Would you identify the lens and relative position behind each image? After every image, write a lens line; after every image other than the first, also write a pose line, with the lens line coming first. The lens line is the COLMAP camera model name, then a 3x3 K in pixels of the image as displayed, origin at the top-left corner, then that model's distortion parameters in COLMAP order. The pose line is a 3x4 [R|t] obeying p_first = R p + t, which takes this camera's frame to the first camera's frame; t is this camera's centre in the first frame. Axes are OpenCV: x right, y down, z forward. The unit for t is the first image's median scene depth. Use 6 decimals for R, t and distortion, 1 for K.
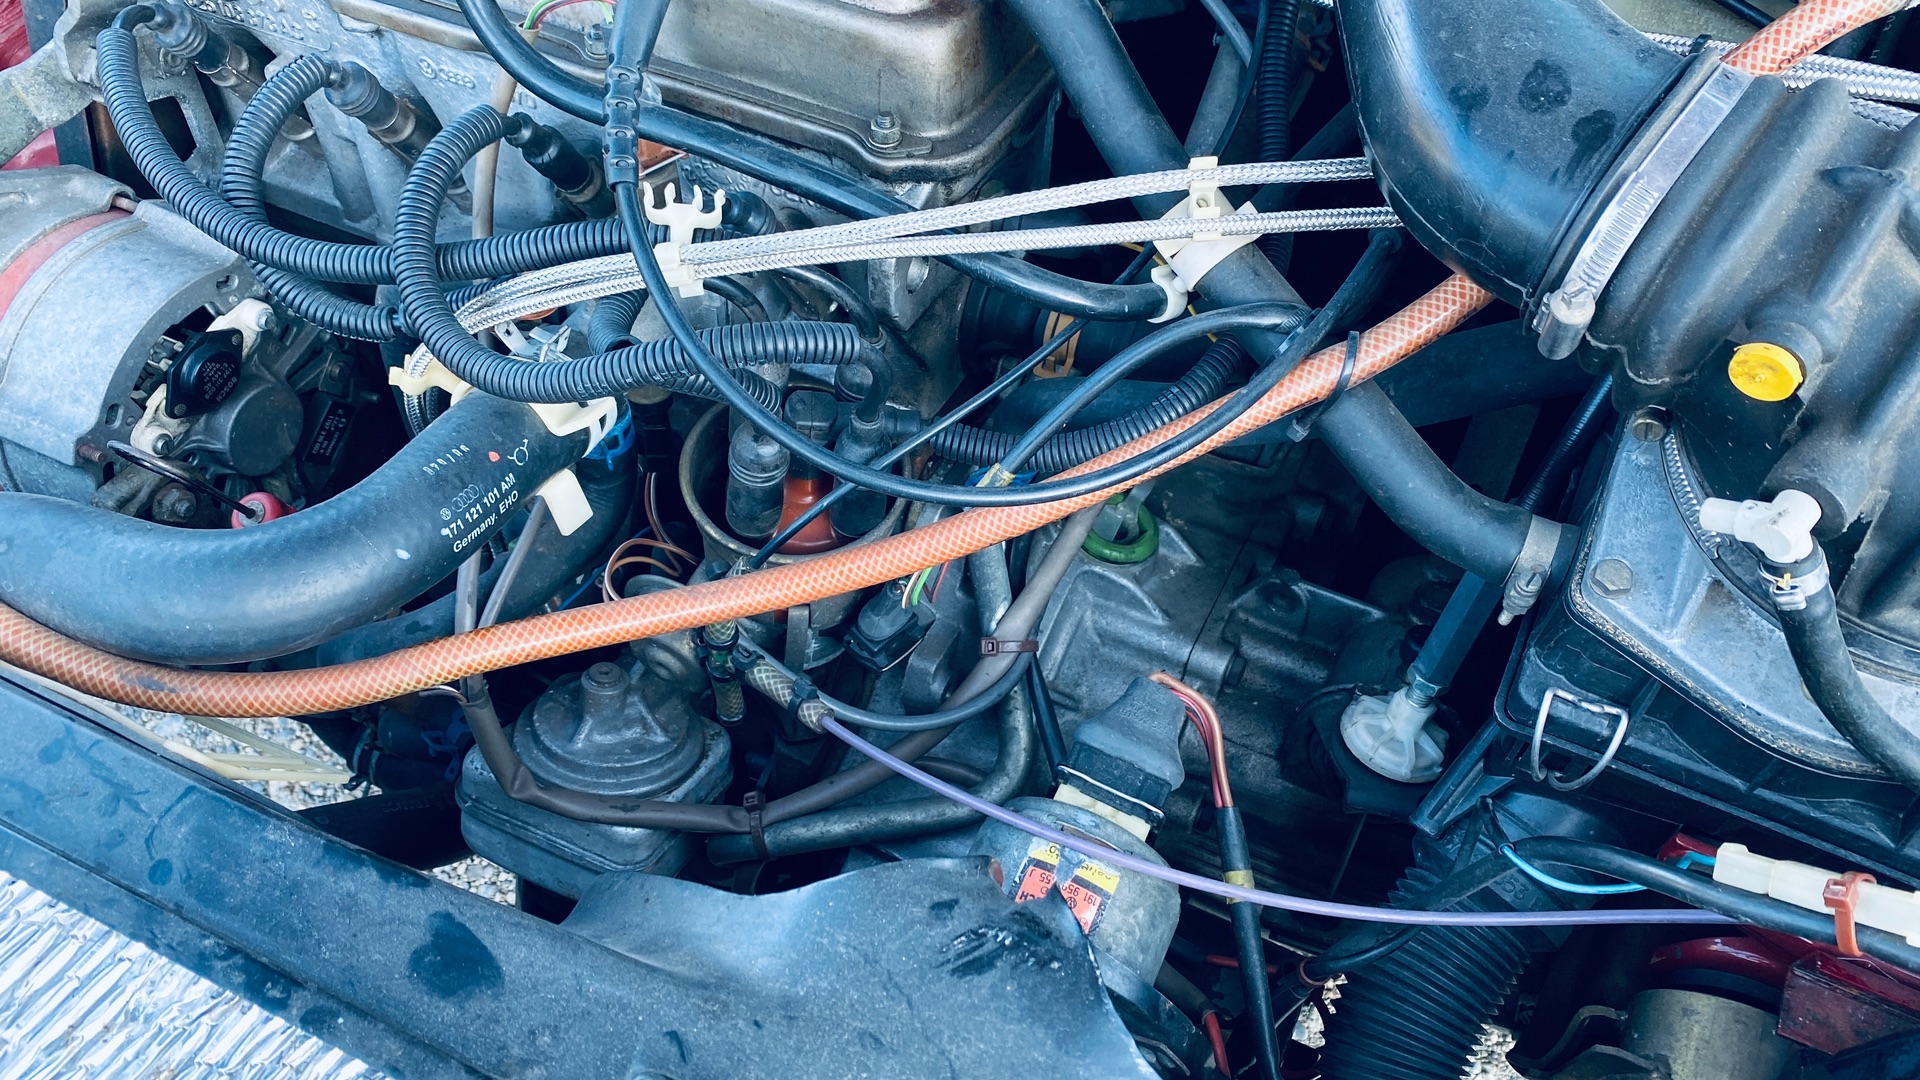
lens RADIAL K [[1512.0, 0, 973.5], [0, 1512.0, 542.3], [0, 0, 1]] dist [0.015671, -0.007631]
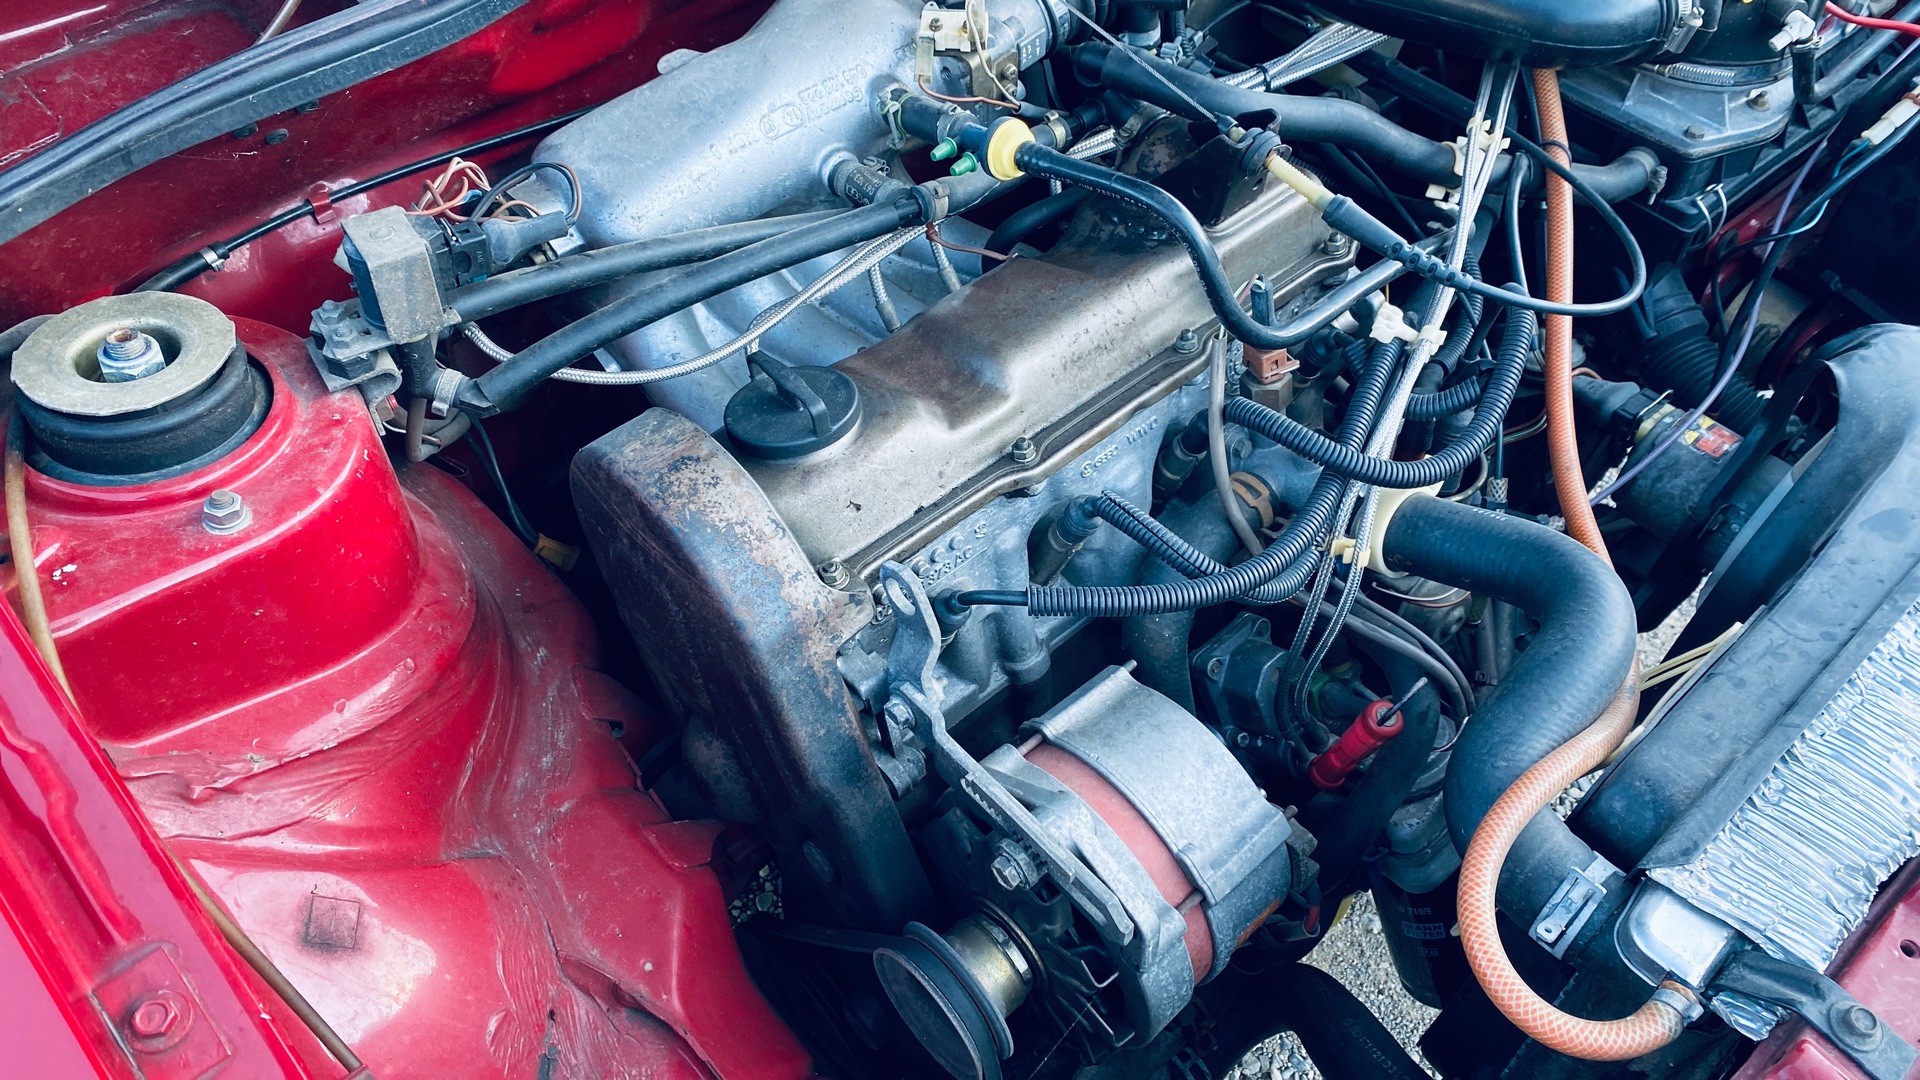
lens RADIAL K [[1512.0, 0, 973.5], [0, 1512.0, 542.3], [0, 0, 1]] dist [0.015671, -0.007631]
pose [[0.365706, -0.666478, 0.649666, -1.778074], [0.766114, 0.611927, 0.196506, -0.846366], [-0.528515, 0.425855, 0.734384, 0.213075]]
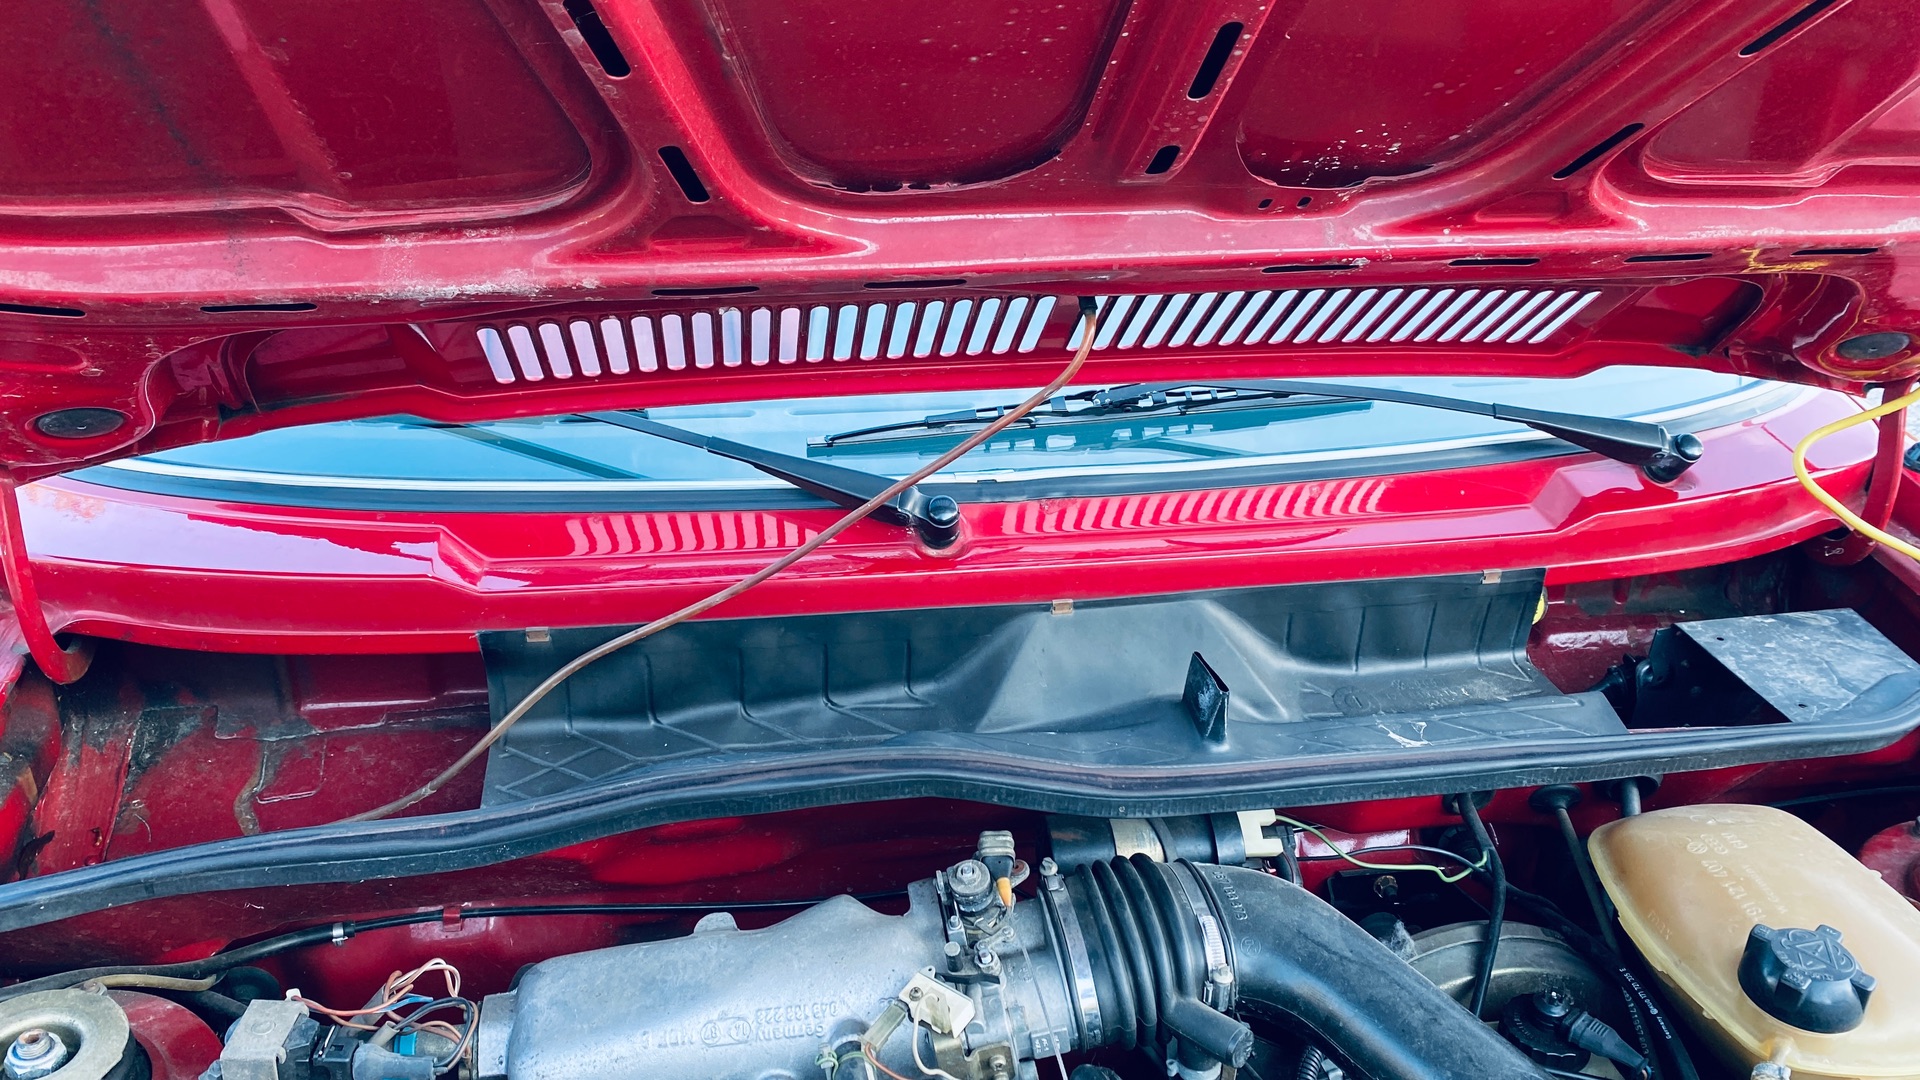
lens RADIAL K [[1496.1, 0, 962.3], [0, 1496.1, 490.0], [0, 0, 1]] dist [0.038529, -0.055260]
pose [[0.812190, -0.190268, 0.551494, -0.982482], [0.459189, 0.791592, -0.403148, -0.635451], [-0.359852, 0.580673, 0.730291, -0.329573]]
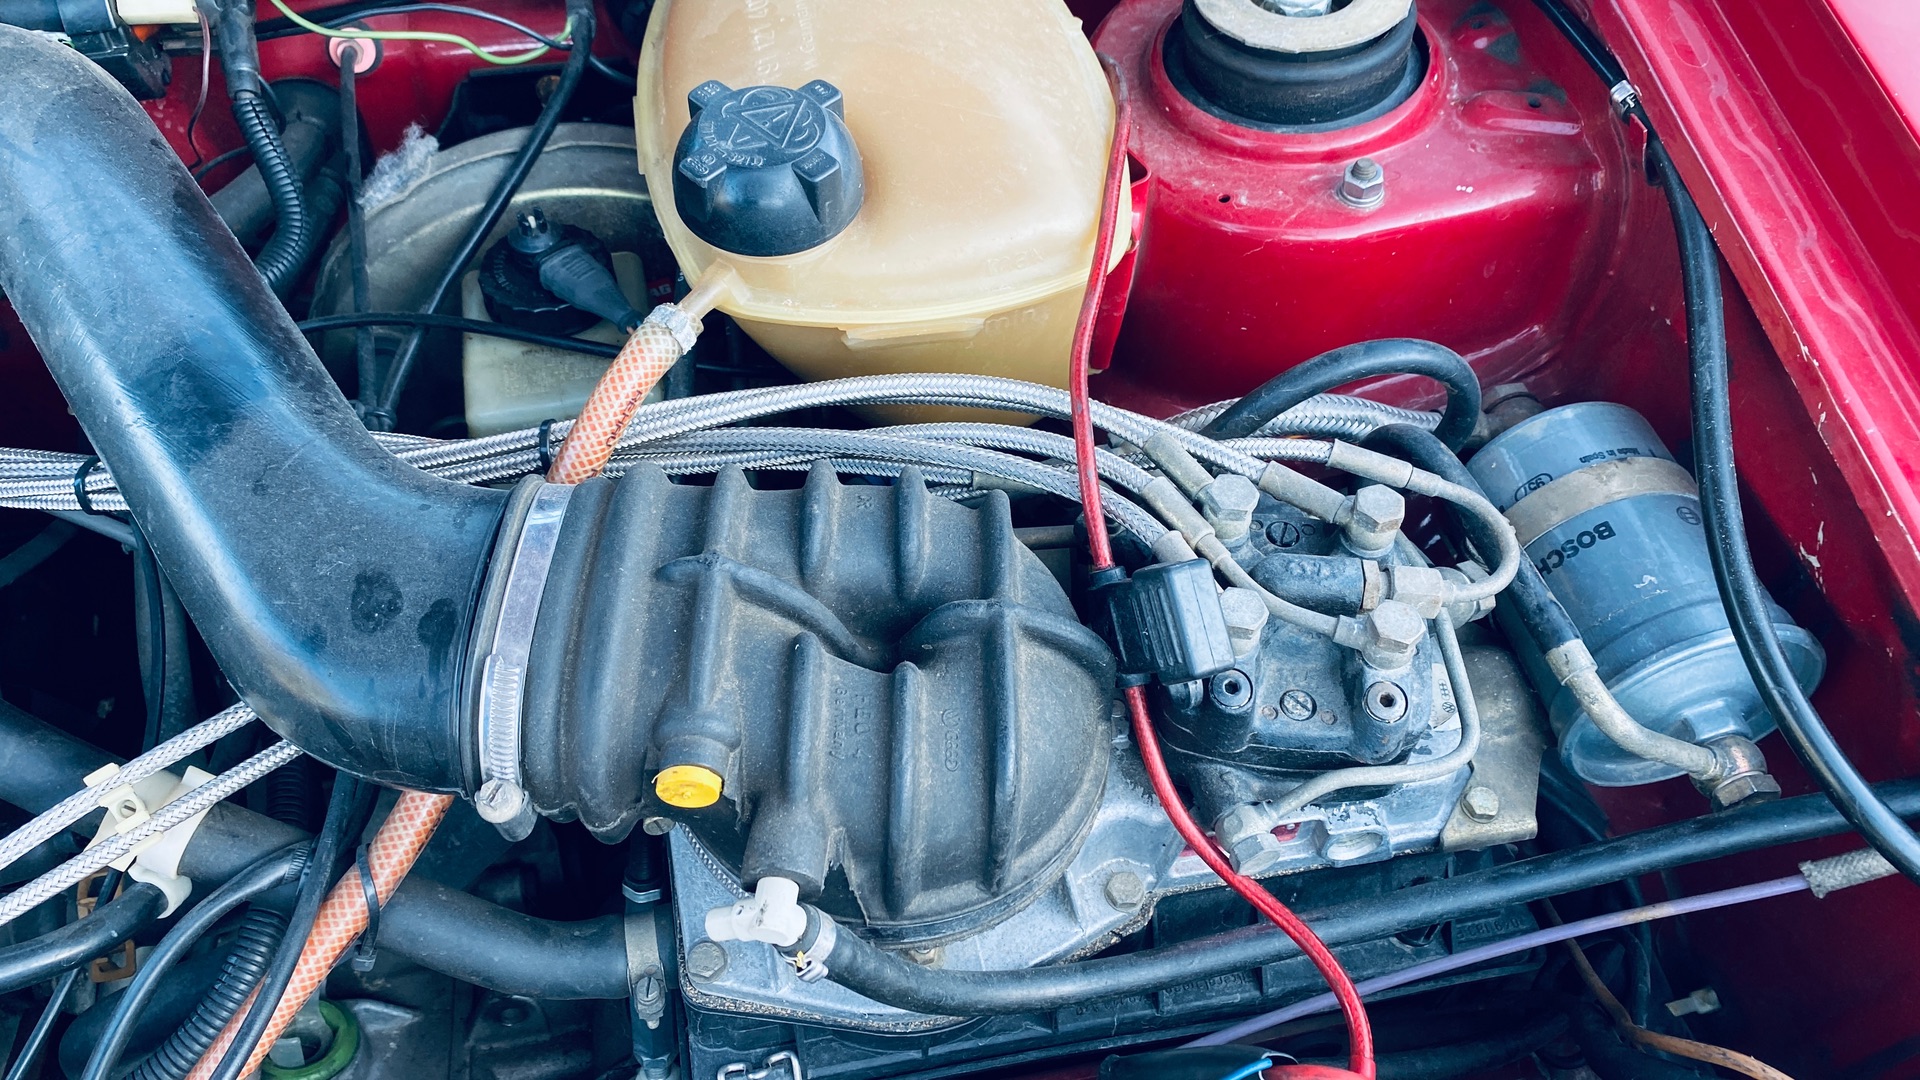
lens RADIAL K [[1512.0, 0, 973.5], [0, 1512.0, 542.3], [0, 0, 1]] dist [0.015671, -0.007631]
pose [[0.794044, -0.442313, 0.416956, 0.269210], [0.479993, 0.877120, 0.016370, -0.152107], [-0.372961, 0.187138, 0.908779, -0.025878]]
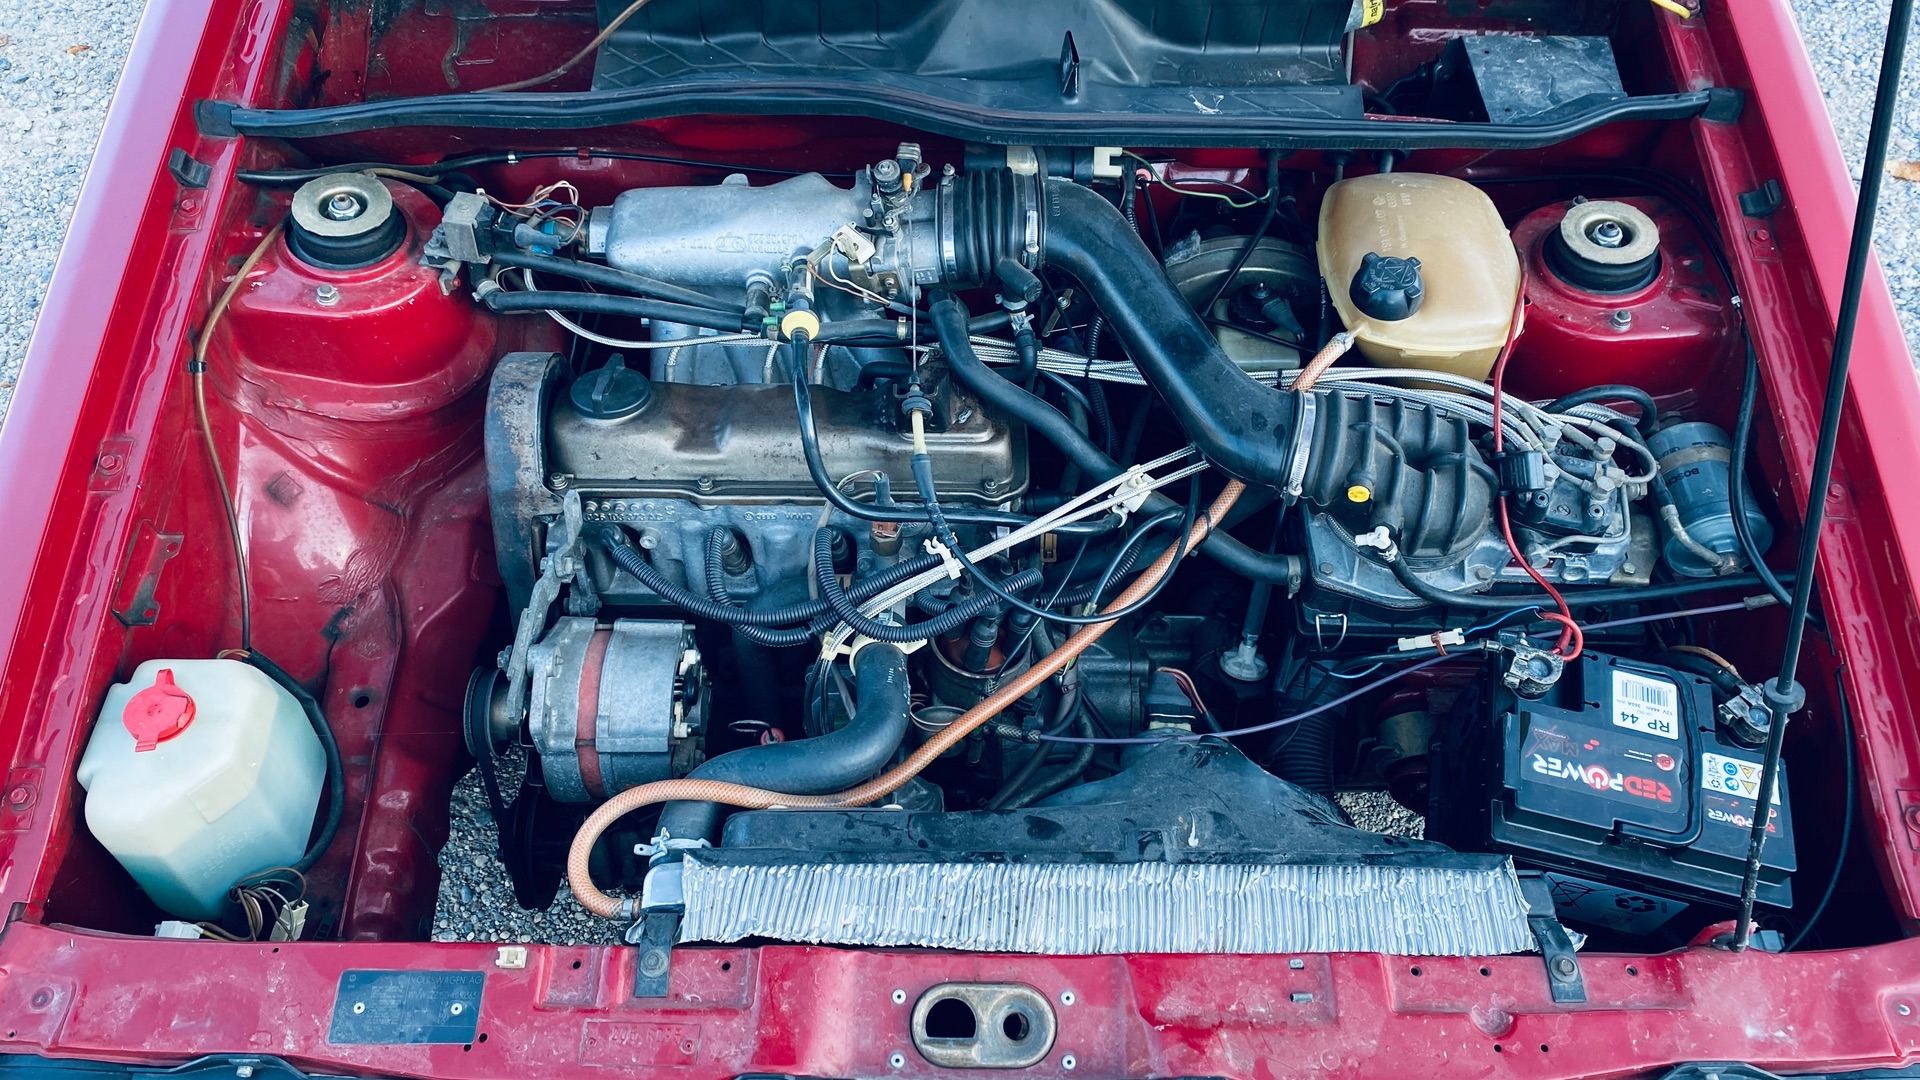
lens RADIAL K [[1561.7, 0, 962.9], [0, 1561.7, 523.1], [0, 0, 1]] dist [0.111708, -0.270198]
pose [[0.901788, -0.307847, 0.303328, -1.051406], [0.332801, 0.942421, -0.032952, -0.187498], [-0.275719, 0.130664, 0.952316, -1.604796]]
